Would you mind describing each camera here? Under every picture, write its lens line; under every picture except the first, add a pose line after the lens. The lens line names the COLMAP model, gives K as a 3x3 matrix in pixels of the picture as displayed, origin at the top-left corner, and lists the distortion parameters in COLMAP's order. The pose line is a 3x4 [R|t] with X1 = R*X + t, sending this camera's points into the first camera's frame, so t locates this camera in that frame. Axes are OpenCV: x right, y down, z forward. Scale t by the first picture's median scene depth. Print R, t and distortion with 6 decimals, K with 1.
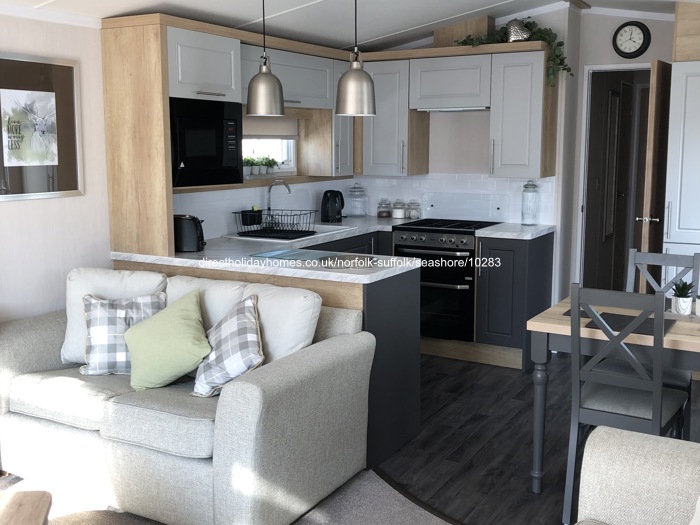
lens RADIAL K [[759.5, 0, 350.0], [0, 759.5, 262.5], [0, 0, 1]] dist [-0.001211, -0.047997]
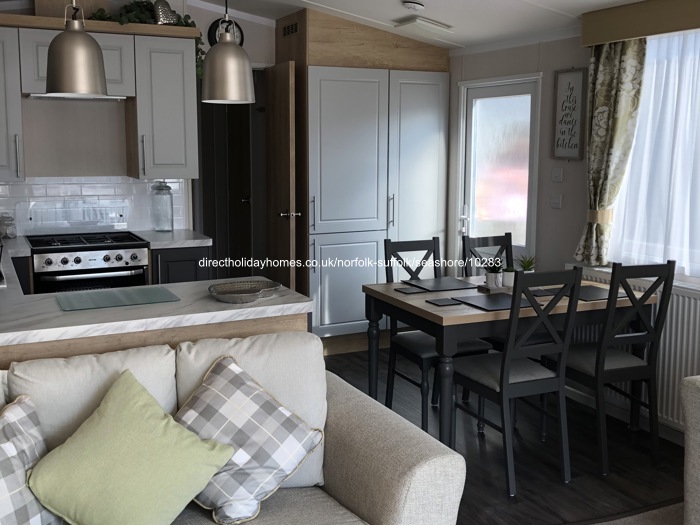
lens RADIAL K [[759.5, 0, 350.0], [0, 759.5, 262.5], [0, 0, 1]] dist [-0.001211, -0.047997]
pose [[0.537263, -0.124373, 0.834194, -0.509891], [0.120963, 0.990205, 0.069727, -0.061925], [-0.834695, 0.063444, 0.547045, 0.416144]]
